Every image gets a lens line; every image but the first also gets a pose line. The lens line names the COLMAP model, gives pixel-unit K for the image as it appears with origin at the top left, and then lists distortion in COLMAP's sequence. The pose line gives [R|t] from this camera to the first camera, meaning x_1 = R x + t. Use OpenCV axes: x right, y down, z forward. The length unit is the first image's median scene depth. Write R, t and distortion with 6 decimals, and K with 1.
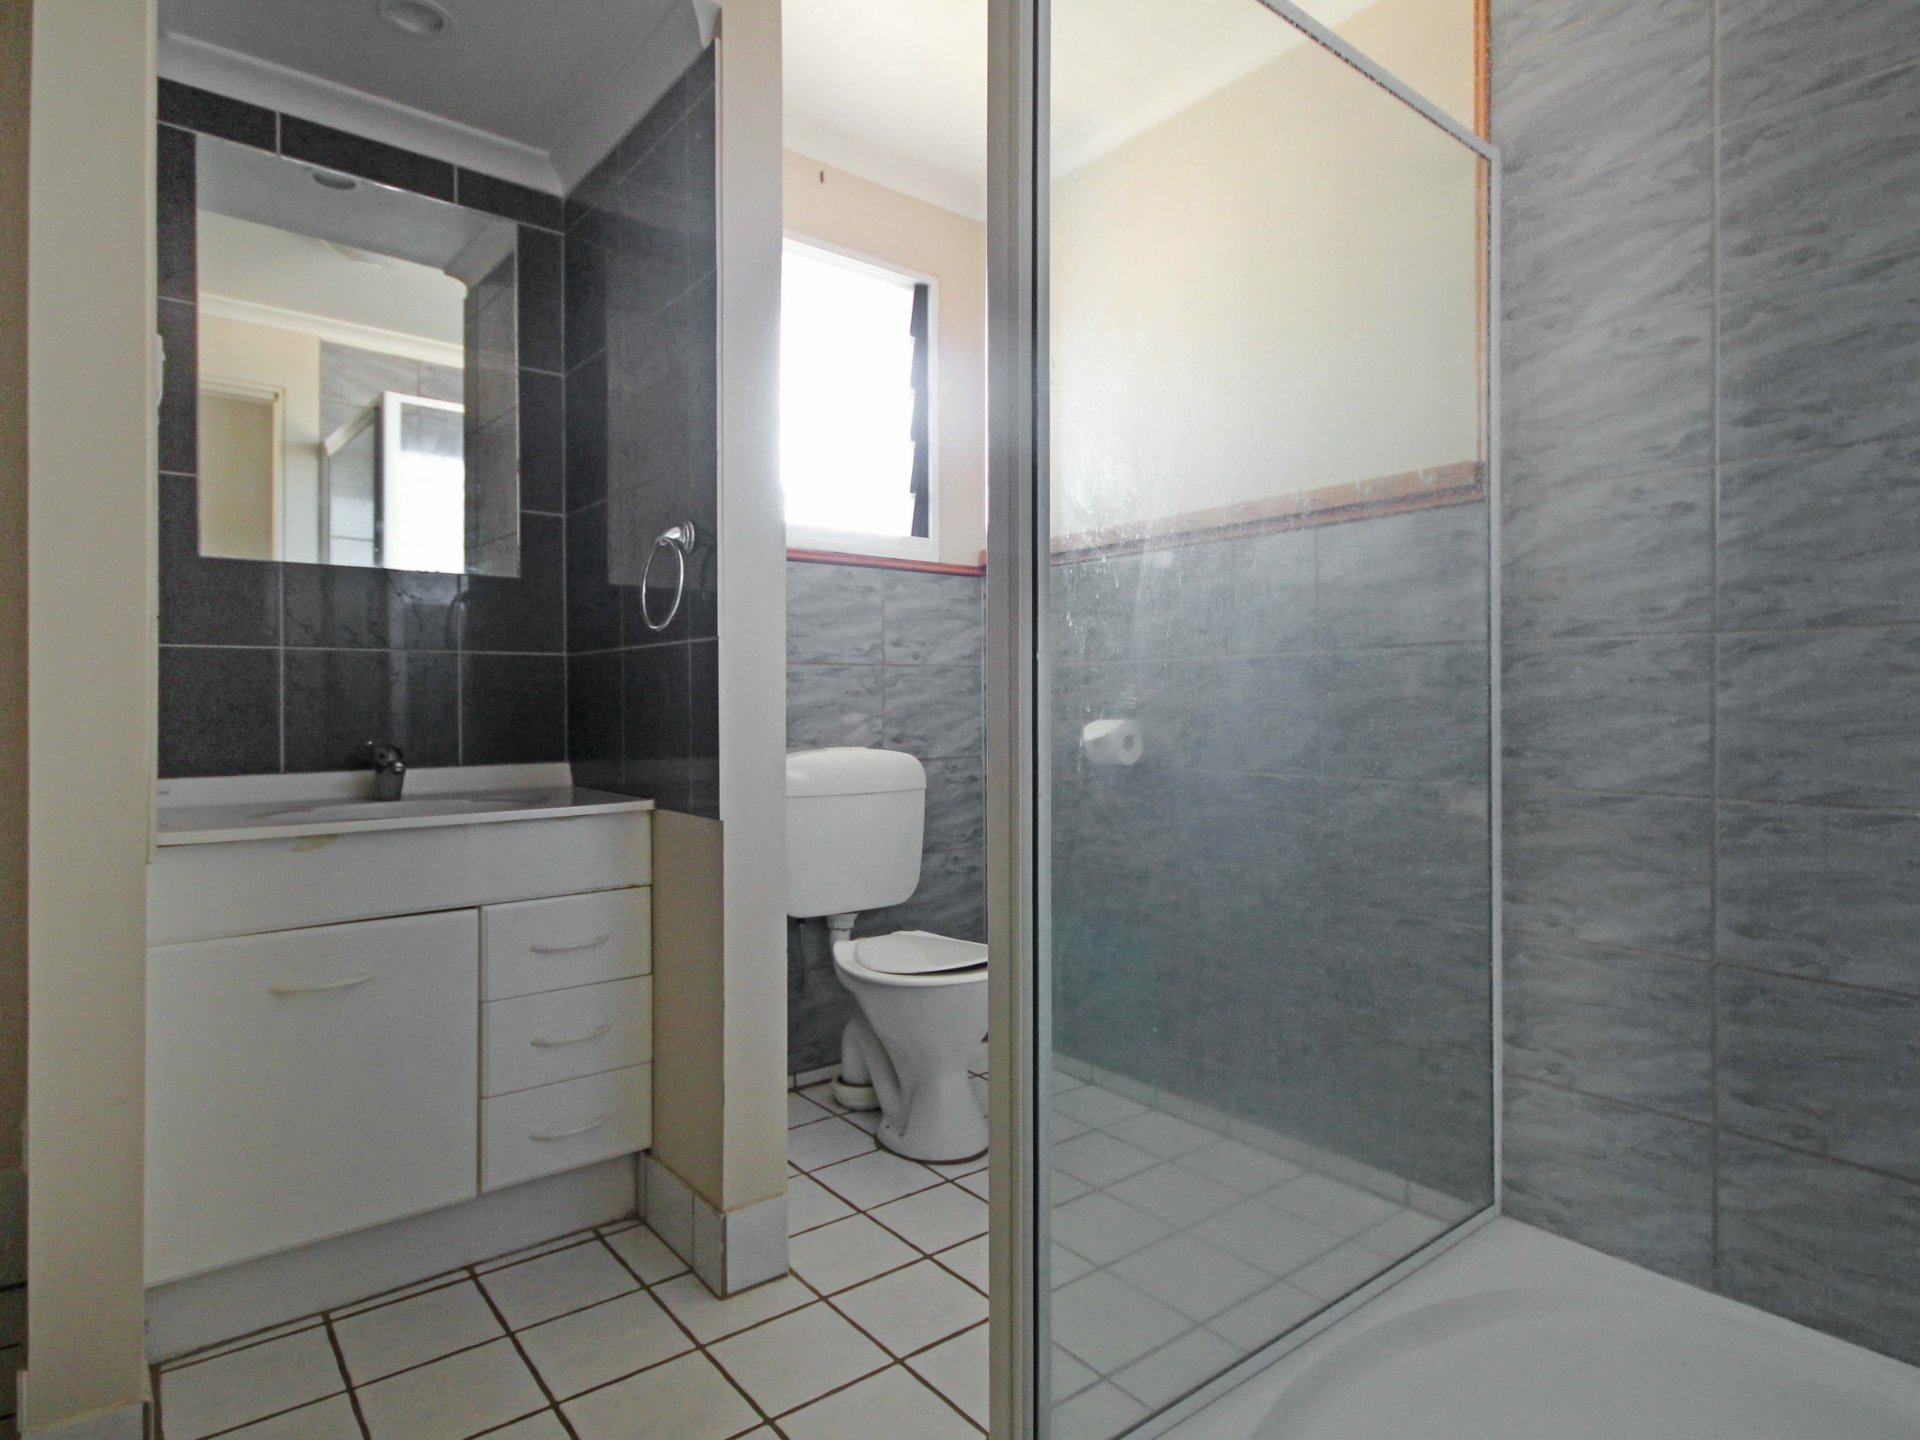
lens RADIAL K [[1032.8, 0, 955.8], [0, 1032.8, 717.3], [0, 0, 1]] dist [-0.001804, -0.003568]
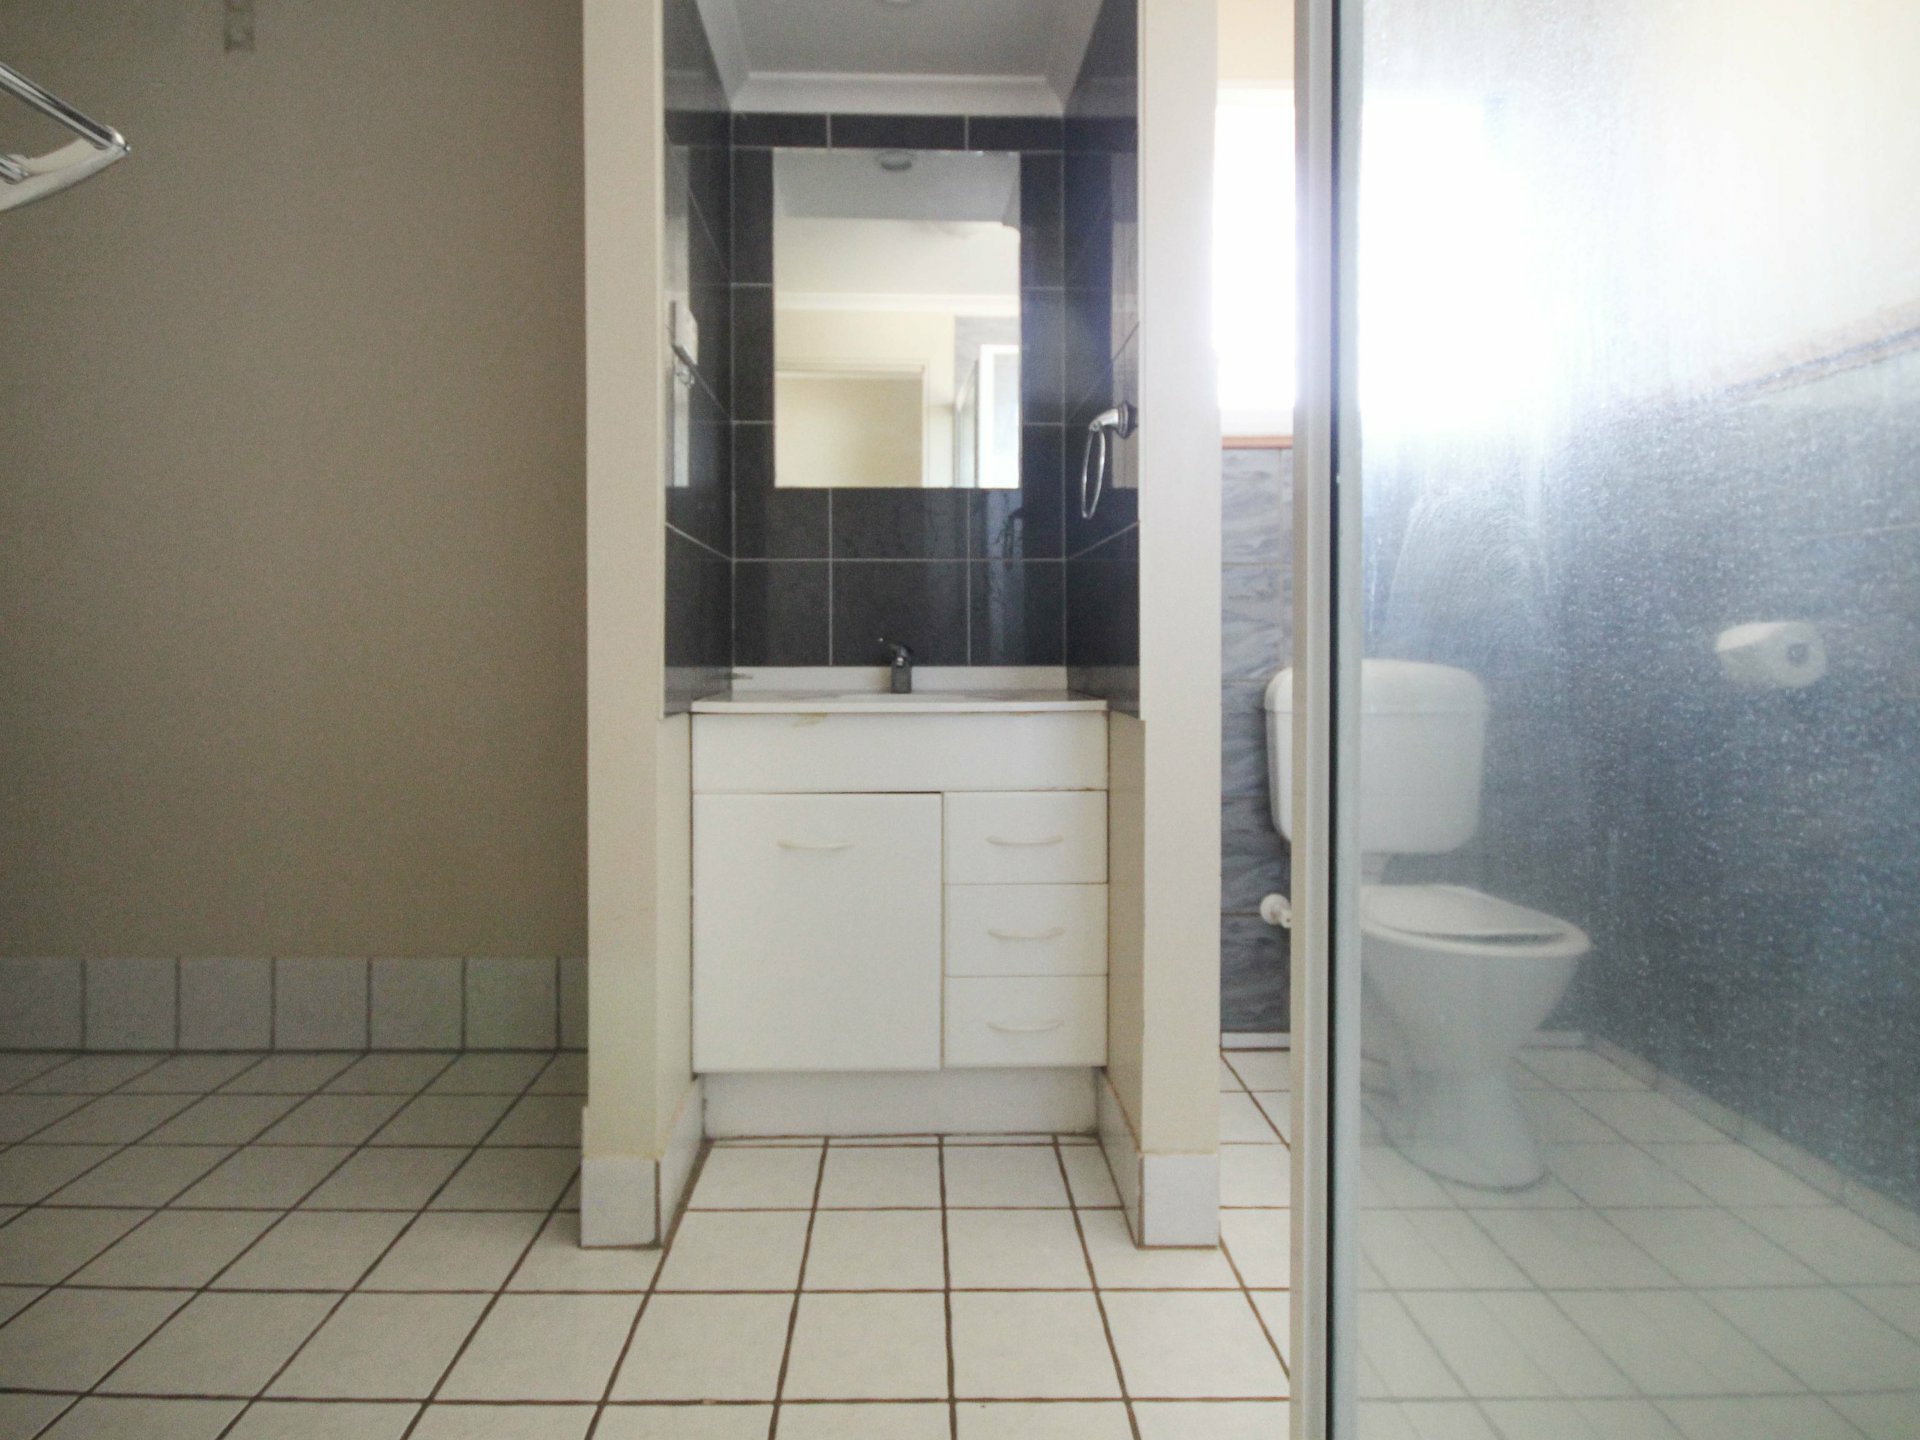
lens RADIAL K [[1032.8, 0, 940.6], [0, 1032.8, 629.2], [0, 0, 1]] dist [-0.001804, -0.003568]
pose [[0.793438, -0.005849, -0.608623, 0.168644], [-0.010266, 0.999683, -0.022990, 0.037191], [0.608565, 0.024489, 0.793126, 0.142062]]
